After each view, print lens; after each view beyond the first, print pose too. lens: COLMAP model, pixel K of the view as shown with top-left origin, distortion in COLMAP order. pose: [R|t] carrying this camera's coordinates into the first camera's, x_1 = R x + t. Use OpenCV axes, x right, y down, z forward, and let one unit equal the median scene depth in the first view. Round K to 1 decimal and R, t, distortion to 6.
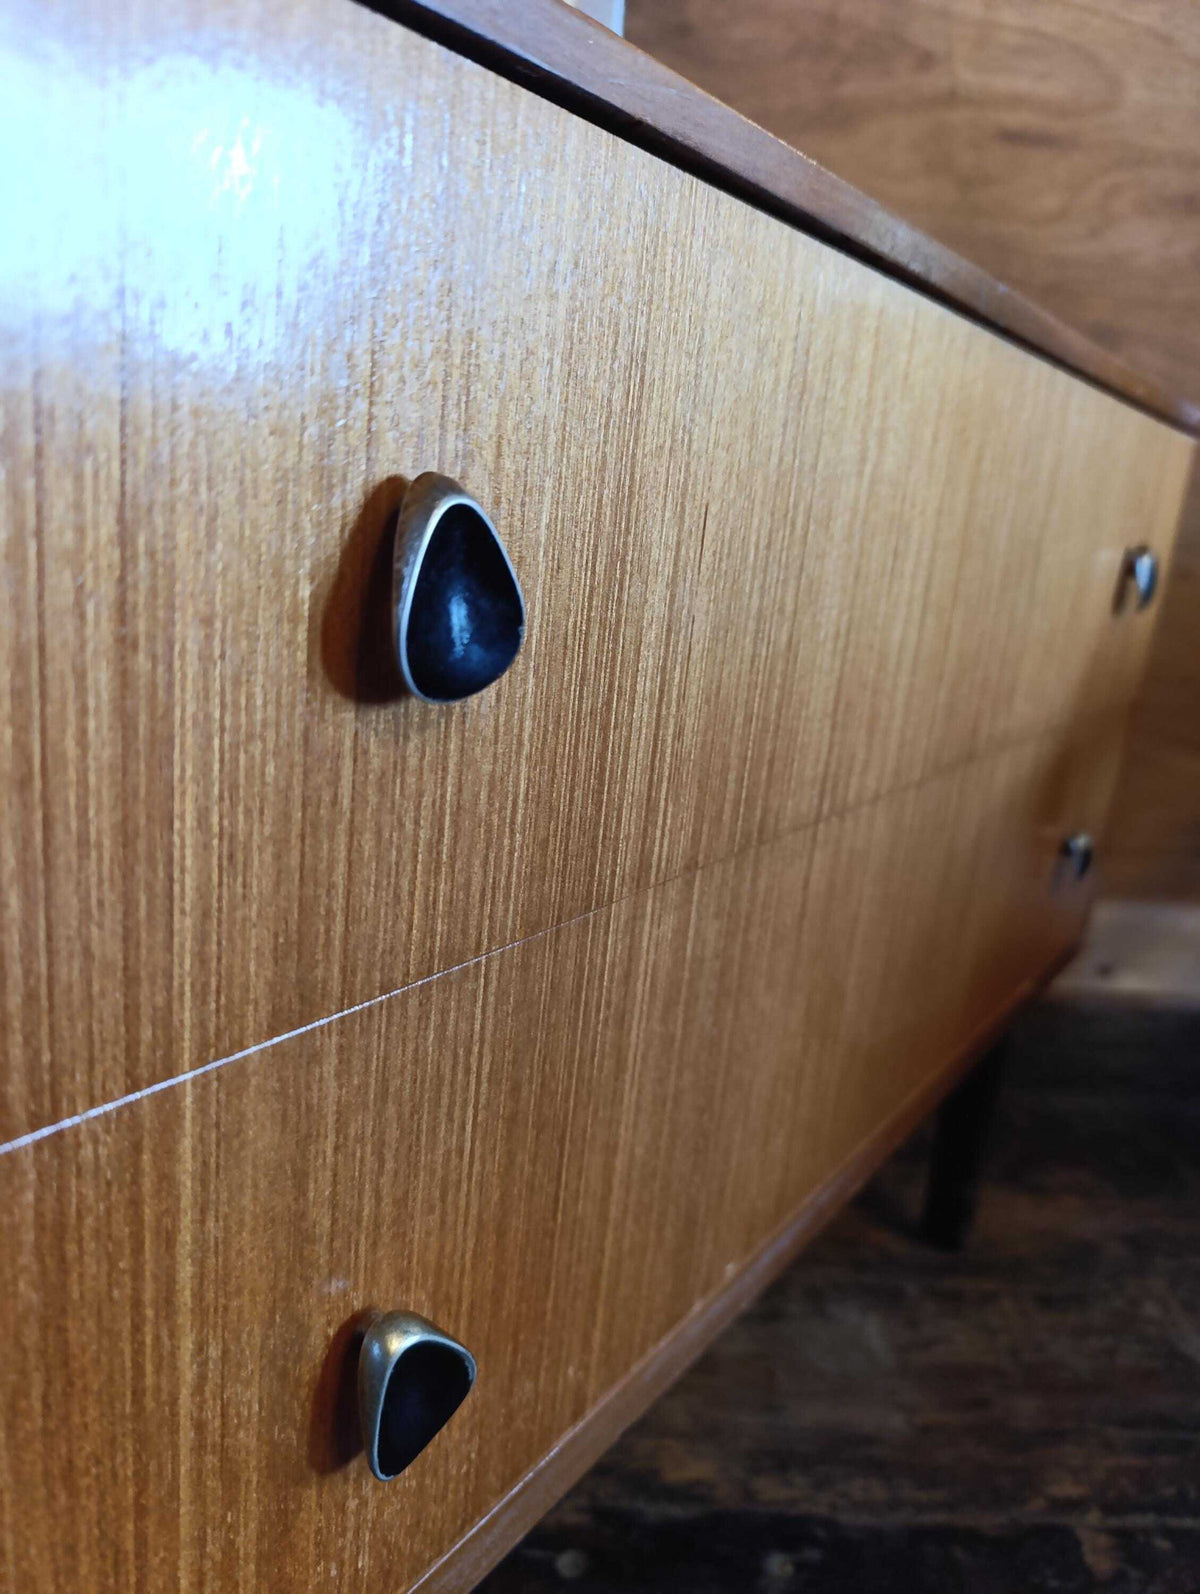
lens RADIAL K [[1143.5, 0, 600.3], [0, 1143.5, 793.3], [0, 0, 1]] dist [-0.030365, -0.001525]
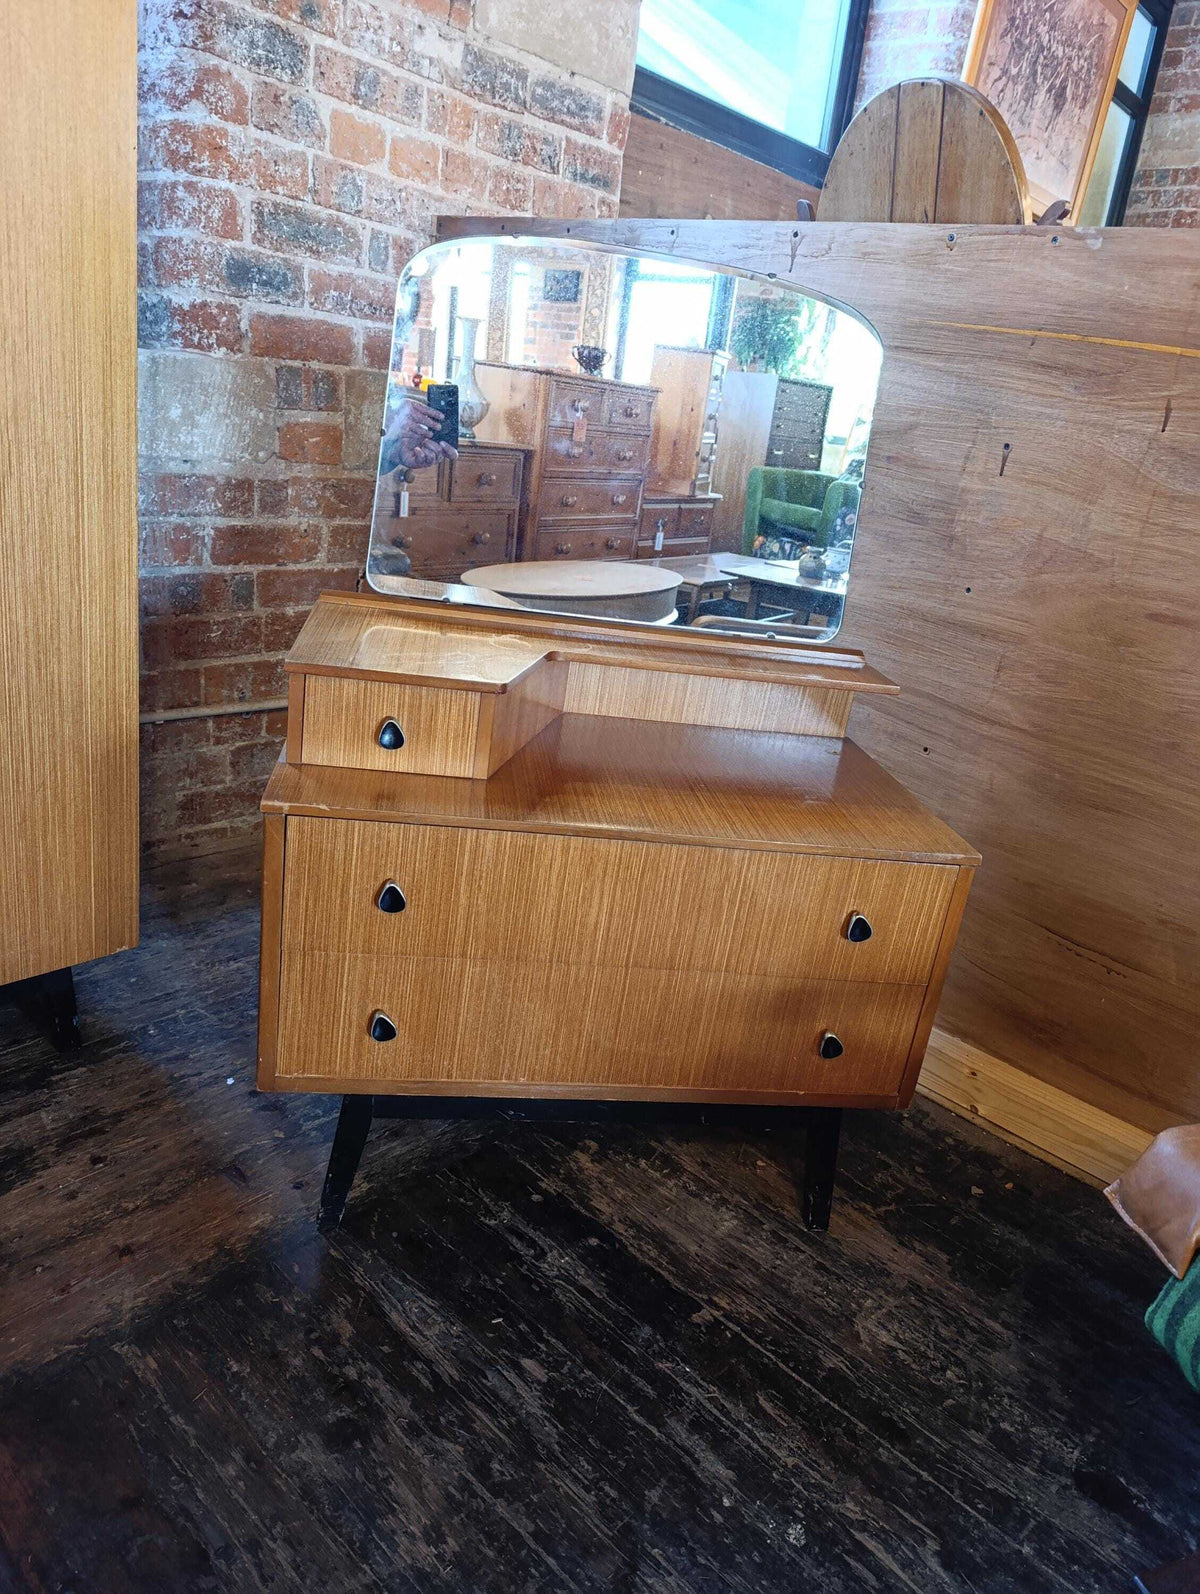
lens RADIAL K [[1097.1, 0, 615.1], [0, 1097.1, 797.6], [0, 0, 1]] dist [0.030840, -0.039230]
pose [[0.711396, 0.243702, -0.659185, 3.050022], [-0.253828, 0.963736, 0.082363, -1.000705], [0.655352, 0.108727, 0.747457, -1.866254]]
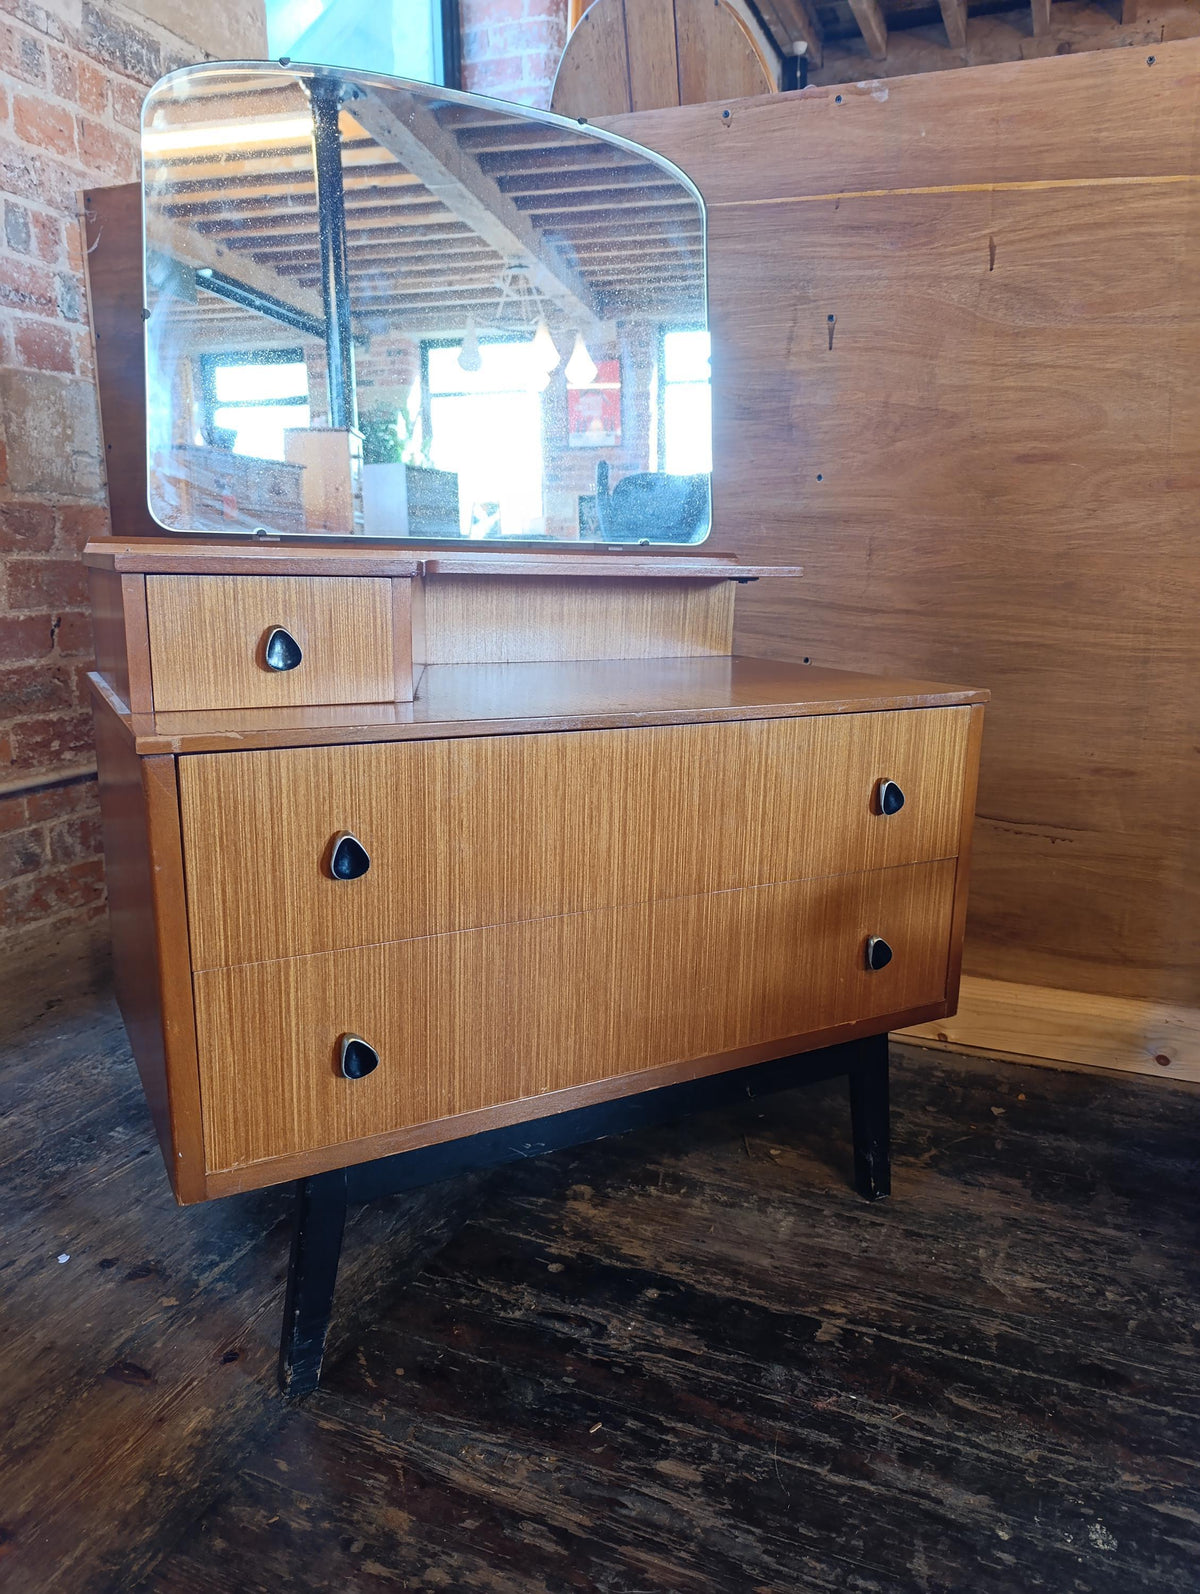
lens RADIAL K [[1096.8, 0, 610.3], [0, 1096.8, 797.6], [0, 0, 1]] dist [0.020422, -0.028991]
pose [[0.905728, 0.008568, -0.423773, 1.696825], [-0.042327, 0.996626, -0.070314, -0.092215], [0.421741, 0.081623, 0.903035, -1.609146]]
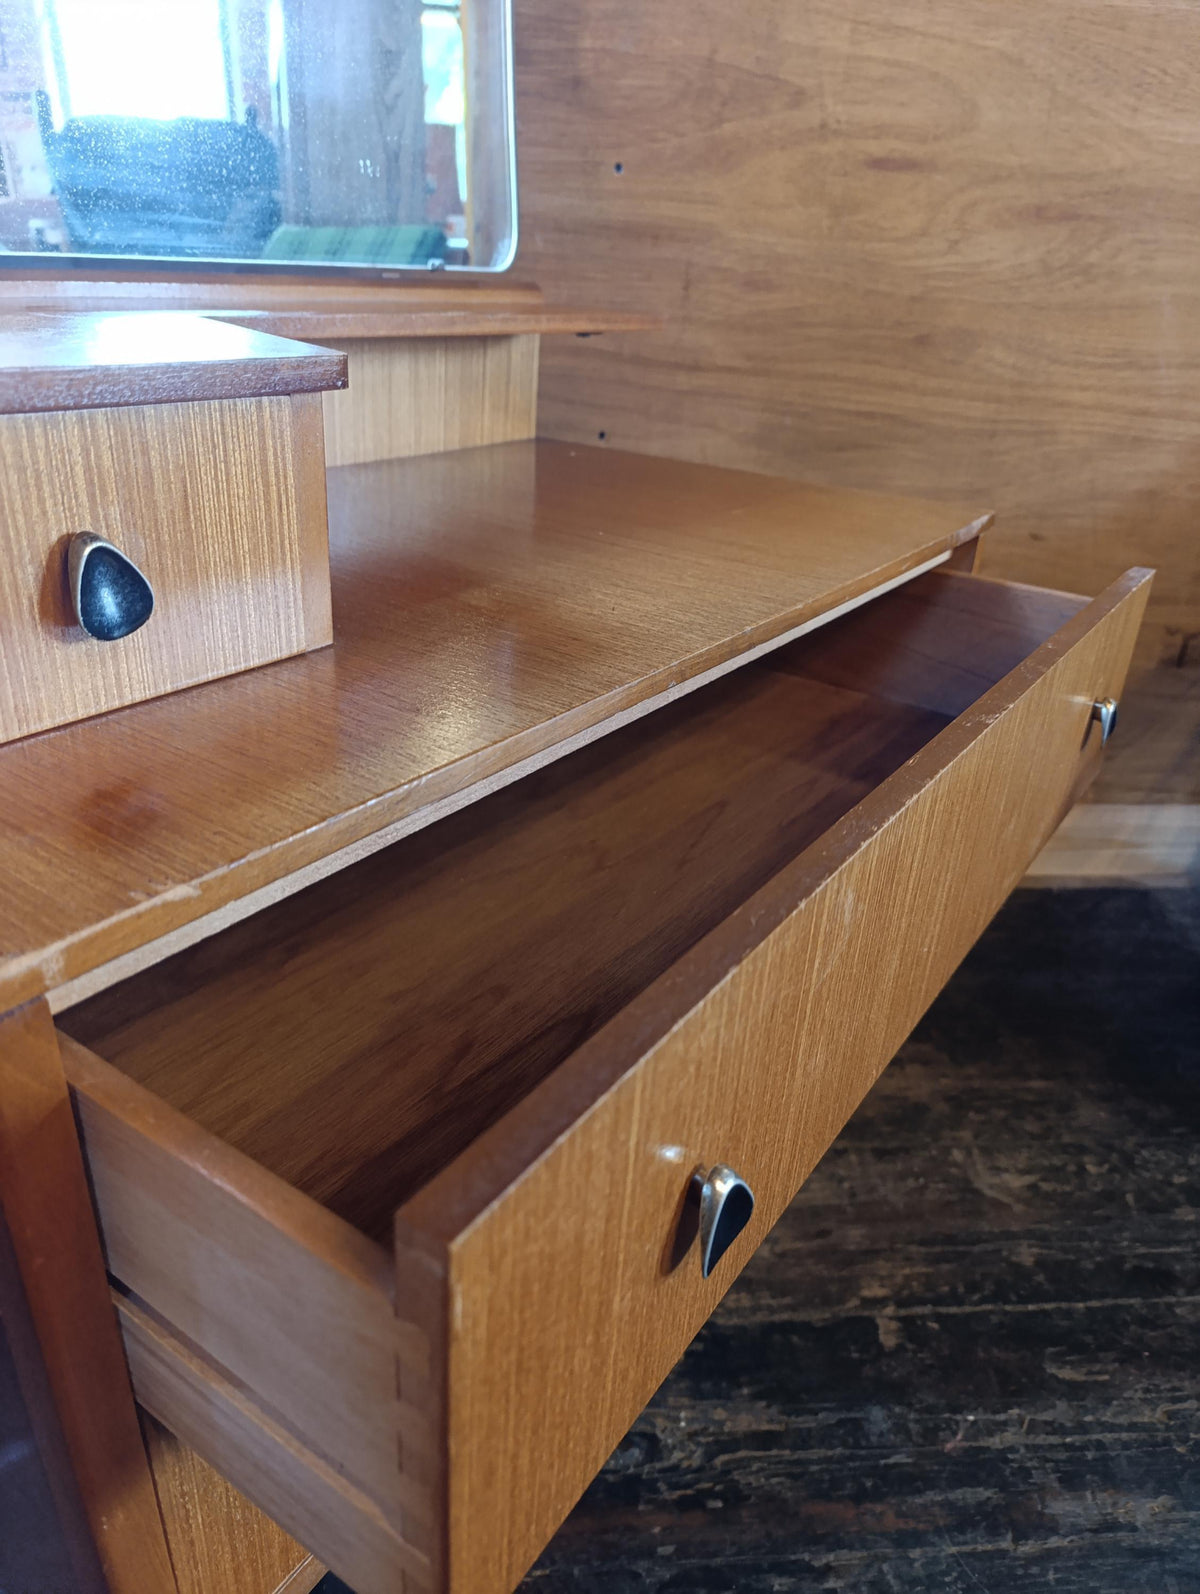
lens RADIAL K [[1114.7, 0, 613.3], [0, 1114.7, 793.4], [0, 0, 1]] dist [-0.001417, -0.012664]
pose [[0.998218, -0.055323, 0.022362, 0.154793], [0.050294, 0.981706, 0.183640, -0.644841], [-0.032113, -0.182188, 0.982739, -0.644093]]
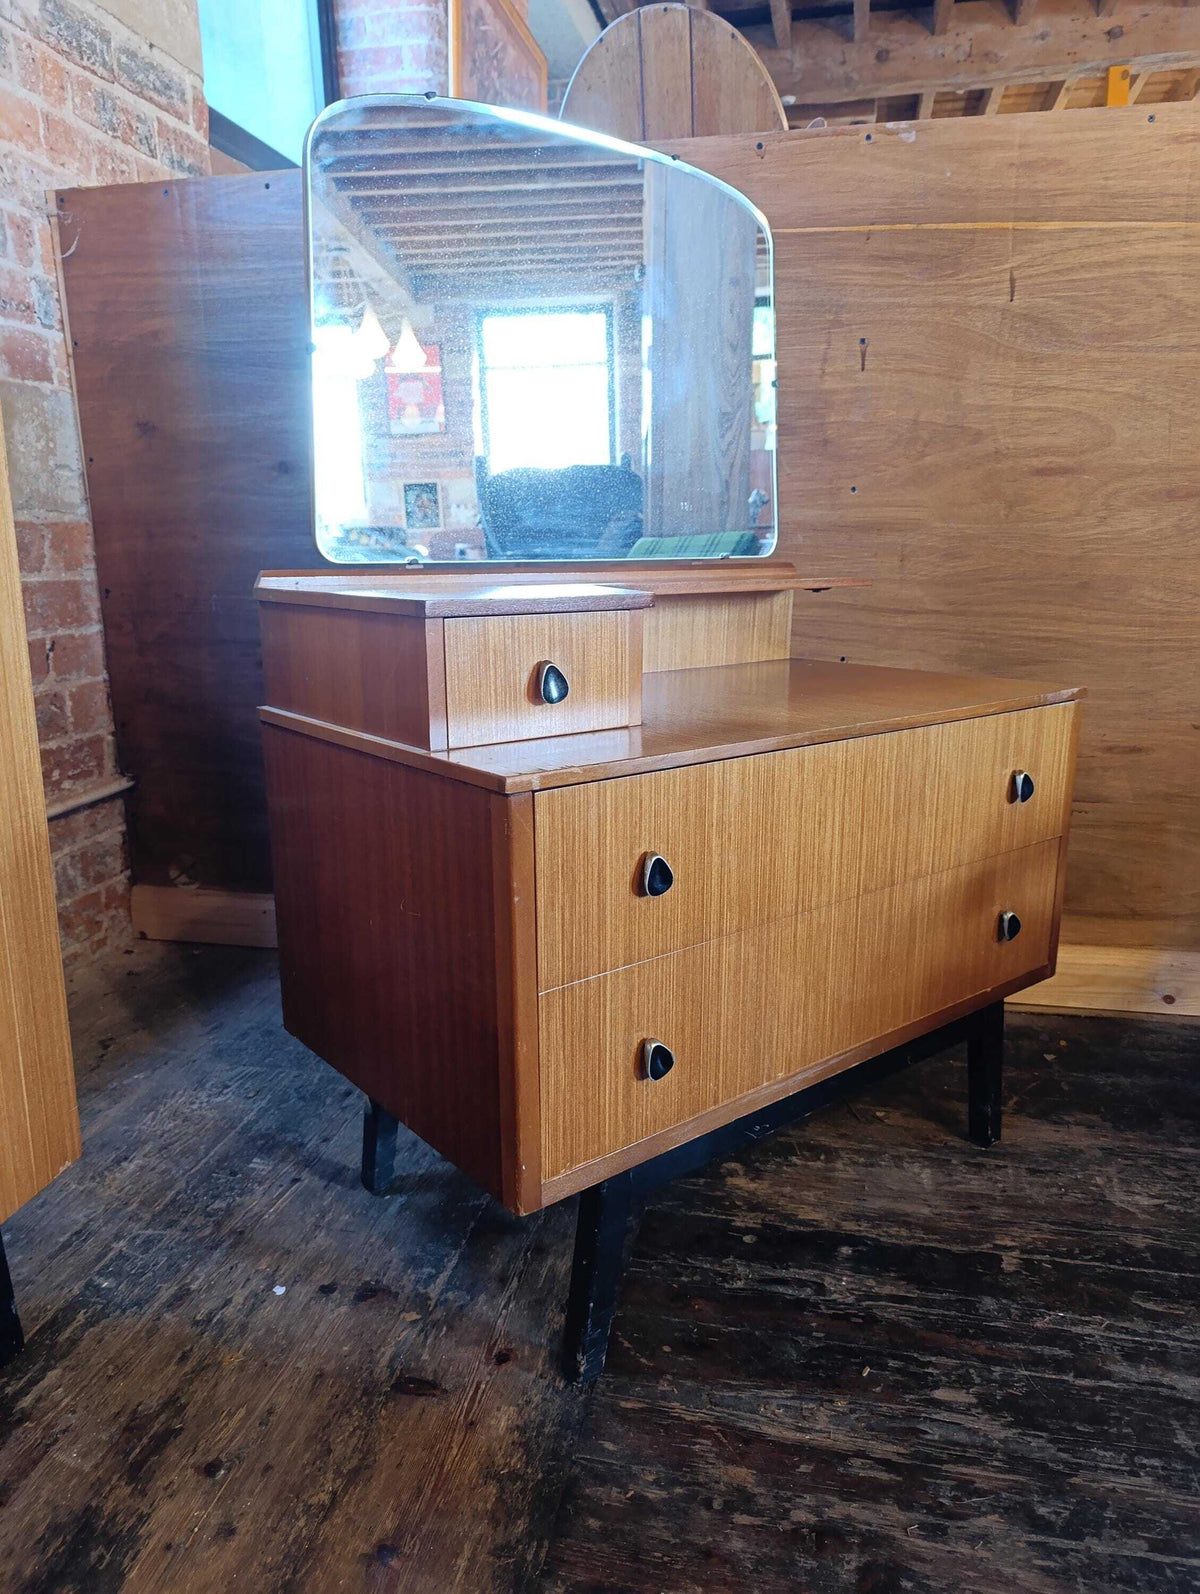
lens RADIAL K [[1098.7, 0, 600.0], [0, 1098.7, 803.1], [0, 0, 1]] dist [0.019289, -0.028221]
pose [[0.962065, -0.039333, -0.269969, 0.581211], [0.026024, 0.998271, -0.052706, -0.153443], [0.271575, 0.043681, 0.961425, -2.291402]]
